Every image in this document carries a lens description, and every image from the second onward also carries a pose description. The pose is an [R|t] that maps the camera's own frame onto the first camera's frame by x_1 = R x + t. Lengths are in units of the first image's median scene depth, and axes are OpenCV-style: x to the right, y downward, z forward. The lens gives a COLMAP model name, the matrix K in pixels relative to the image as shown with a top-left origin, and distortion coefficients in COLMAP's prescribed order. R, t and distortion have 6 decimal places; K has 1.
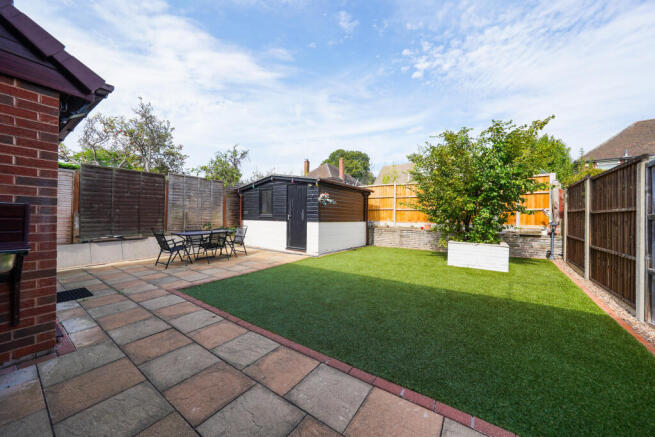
lens RADIAL K [[233.5, 0, 326.2], [0, 233.5, 216.4], [0, 0, 1]] dist [-0.007615, 0.000078]
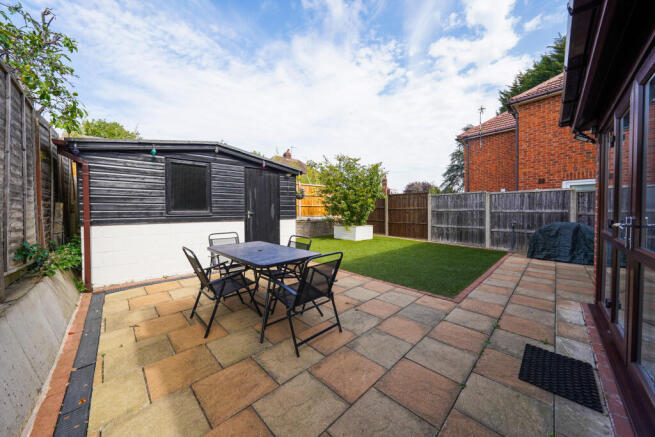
lens RADIAL K [[226.0, 0, 327.5], [0, 226.0, 218.5], [0, 0, 1]] dist [-0.008074, -0.000034]
pose [[0.181723, -0.045546, 0.982294, -0.821167], [0.006237, 0.998960, 0.045165, -0.014850], [-0.983330, -0.002081, 0.181818, 0.692851]]
